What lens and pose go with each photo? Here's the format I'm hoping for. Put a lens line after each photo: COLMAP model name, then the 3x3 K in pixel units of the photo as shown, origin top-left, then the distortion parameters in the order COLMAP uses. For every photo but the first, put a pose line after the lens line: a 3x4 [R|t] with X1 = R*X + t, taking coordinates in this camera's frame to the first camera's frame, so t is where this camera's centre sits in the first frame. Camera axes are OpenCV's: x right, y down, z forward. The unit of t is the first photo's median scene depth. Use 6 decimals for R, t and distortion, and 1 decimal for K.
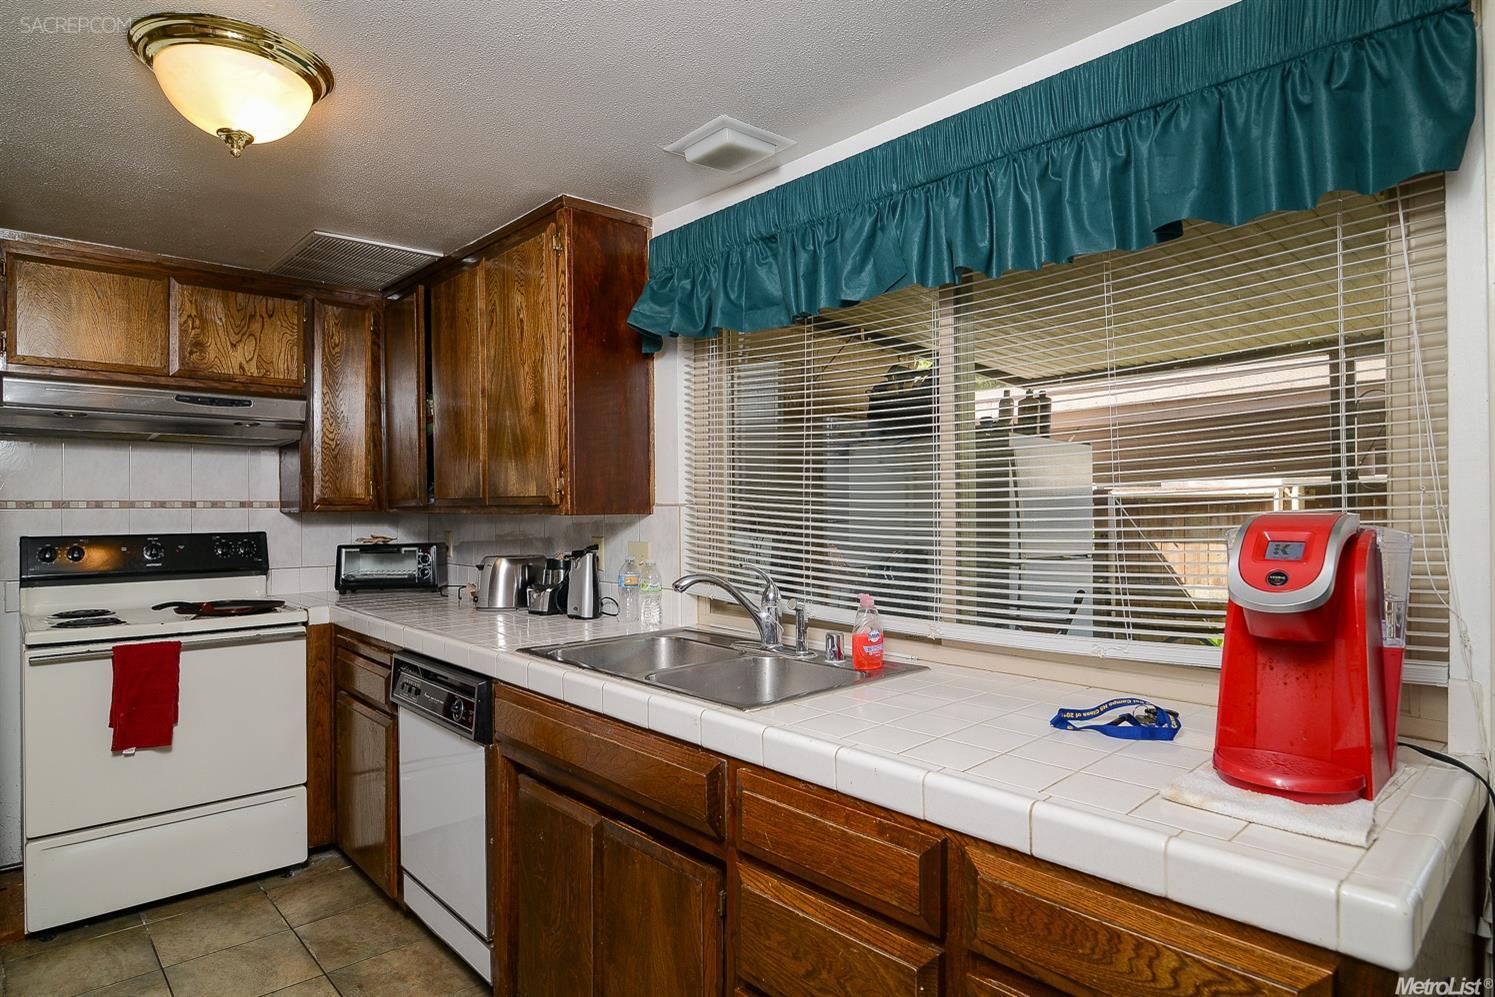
lens RADIAL K [[821.6, 0, 747.5], [0, 821.6, 498.5], [0, 0, 1]] dist [-0.000355, -0.000055]
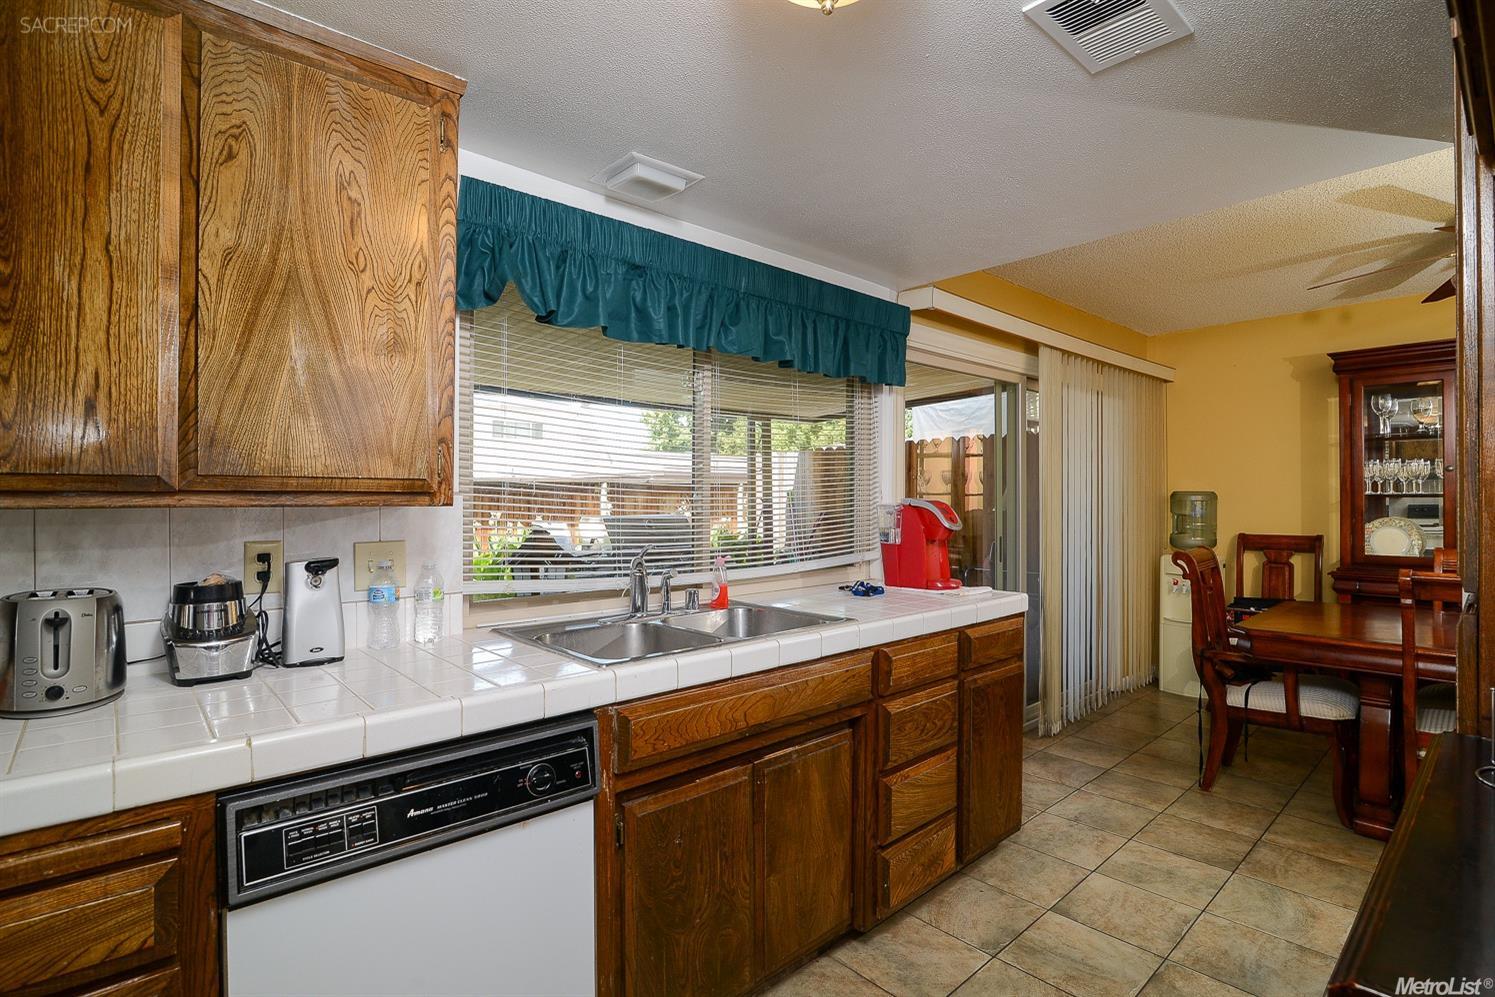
lens RADIAL K [[740.1, 0, 747.5], [0, 740.1, 498.5], [0, 0, 1]] dist [-0.003252, -0.000285]
pose [[-0.010940, 0.001112, 0.999940, -1.042700], [-0.013295, 0.999911, -0.001257, 0.011240], [-0.999852, -0.013308, -0.010924, 0.873198]]
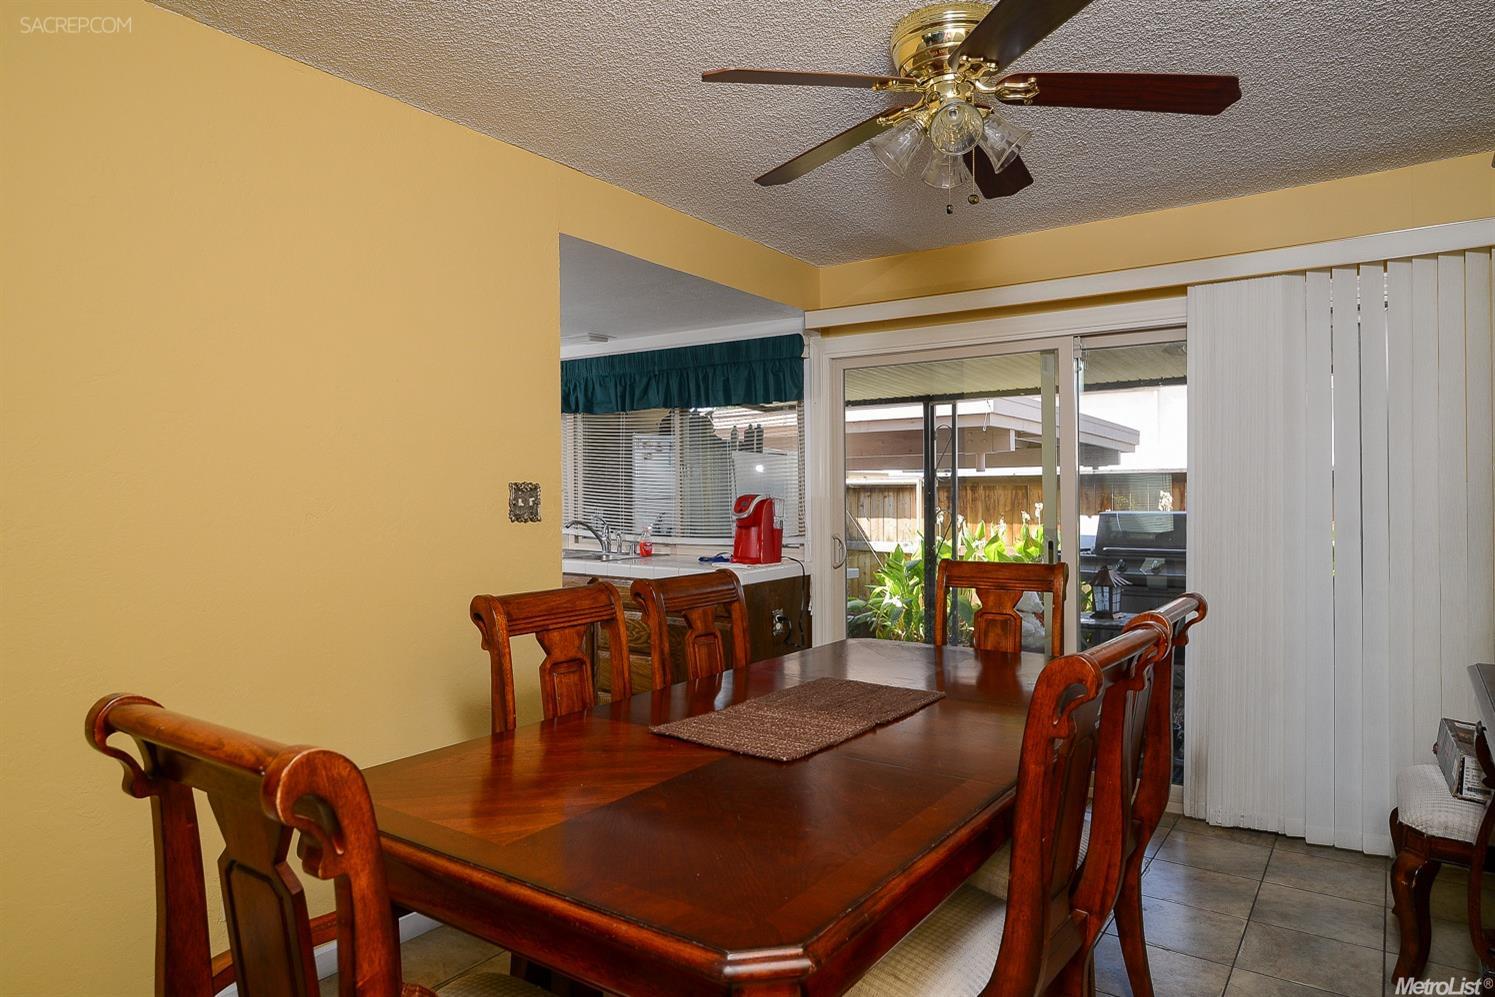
lens RADIAL K [[907.4, 0, 747.5], [0, 907.4, 498.5], [0, 0, 1]] dist [0.000297, 0.000018]
pose [[0.977701, -0.007494, 0.209868, -0.124888], [0.003367, 0.999794, 0.020014, -0.024452], [-0.209975, -0.018861, 0.977525, -1.655925]]
